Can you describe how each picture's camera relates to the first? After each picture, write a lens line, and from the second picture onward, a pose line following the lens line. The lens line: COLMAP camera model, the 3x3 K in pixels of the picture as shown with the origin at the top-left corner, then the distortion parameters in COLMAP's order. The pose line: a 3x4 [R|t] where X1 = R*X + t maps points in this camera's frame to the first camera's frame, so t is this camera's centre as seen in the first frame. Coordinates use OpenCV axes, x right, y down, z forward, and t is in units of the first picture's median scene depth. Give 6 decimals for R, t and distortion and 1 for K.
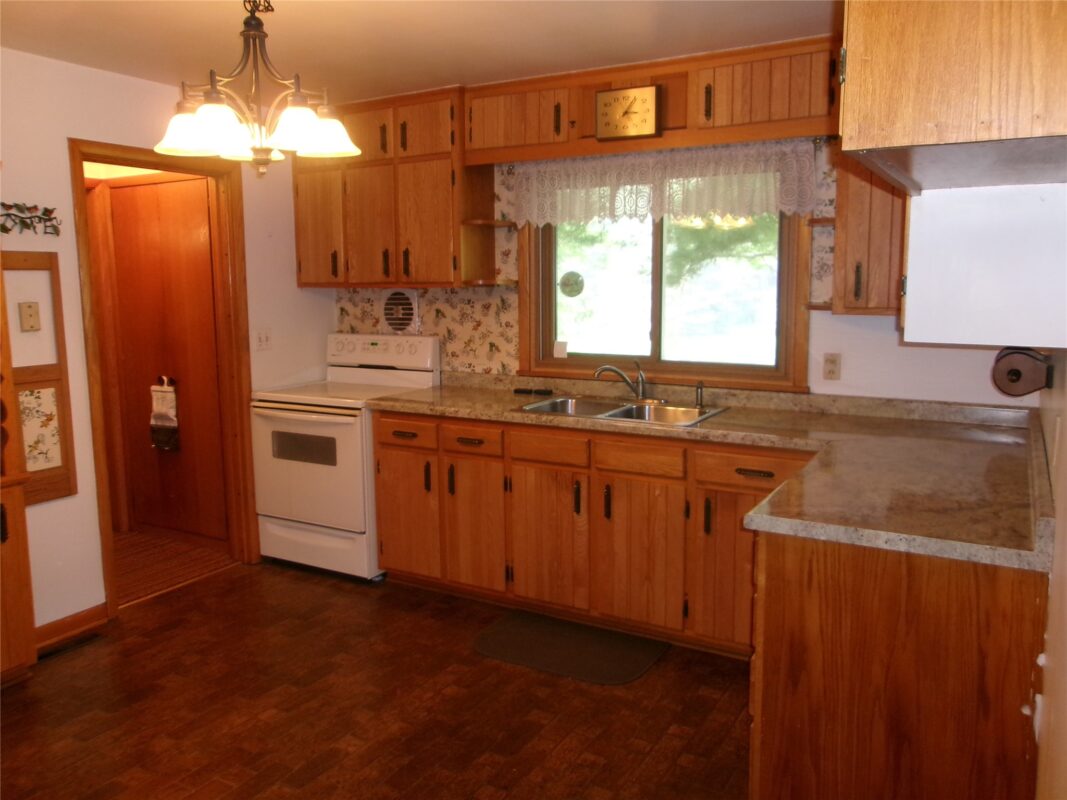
lens RADIAL K [[837.7, 0, 535.1], [0, 837.7, 395.1], [0, 0, 1]] dist [-0.017605, 0.035525]
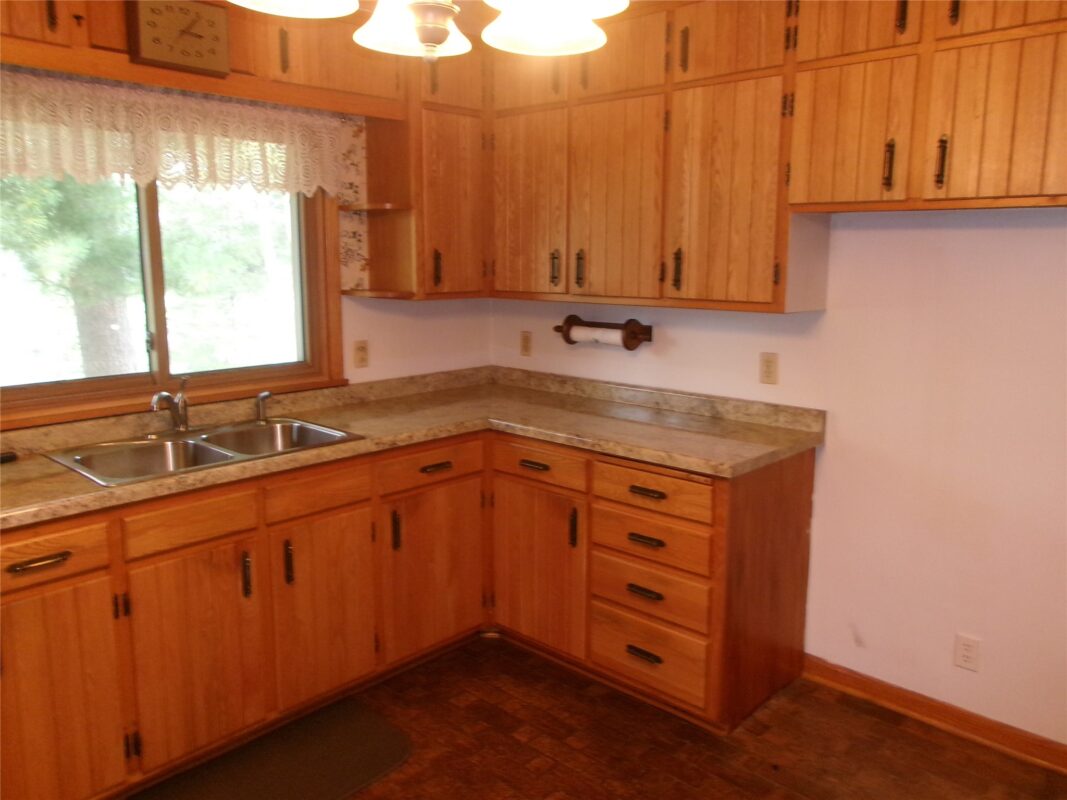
lens RADIAL K [[837.7, 0, 535.7], [0, 837.7, 391.0], [0, 0, 1]] dist [-0.017605, 0.035525]
pose [[0.214263, -0.152890, 0.964736, -0.542246], [0.129606, 0.983391, 0.127061, -0.087230], [-0.968139, 0.097811, 0.230520, 0.559056]]
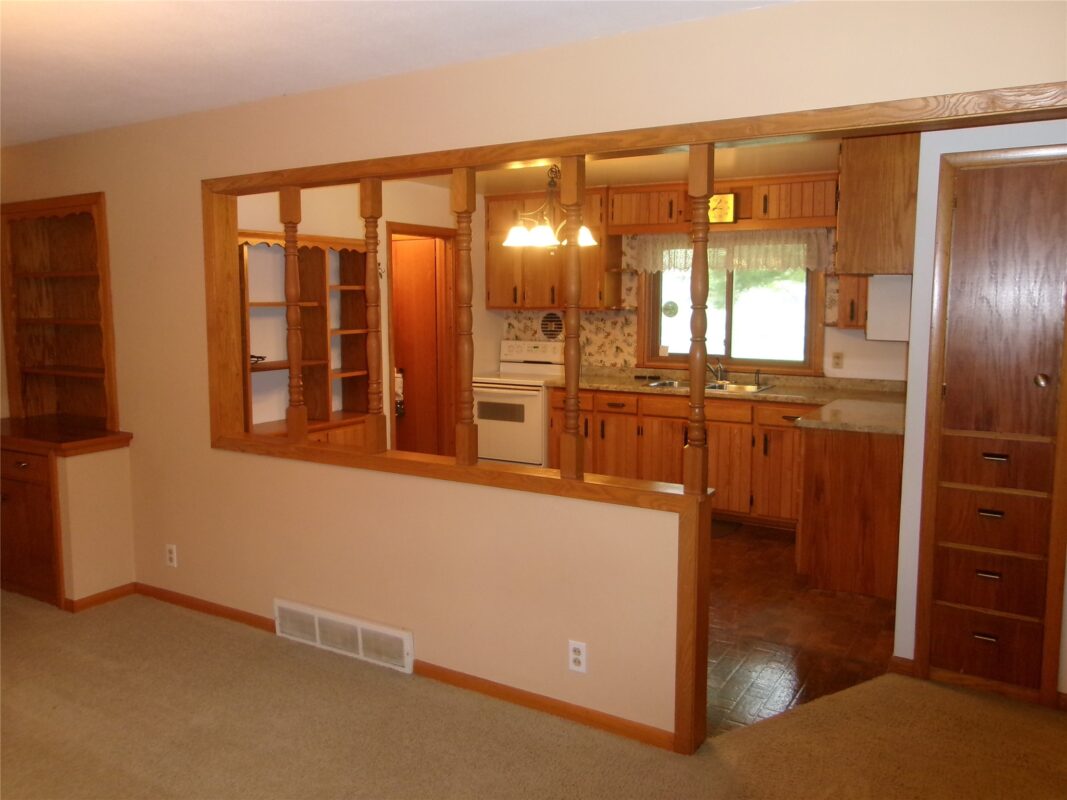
lens RADIAL K [[837.7, 0, 533.5], [0, 837.7, 394.1], [0, 0, 1]] dist [-0.017605, 0.035525]
pose [[0.999840, 0.009966, -0.014823, -0.221080], [-0.010291, 0.999704, -0.022049, 0.073651], [0.014599, 0.022198, 0.999647, -0.658976]]
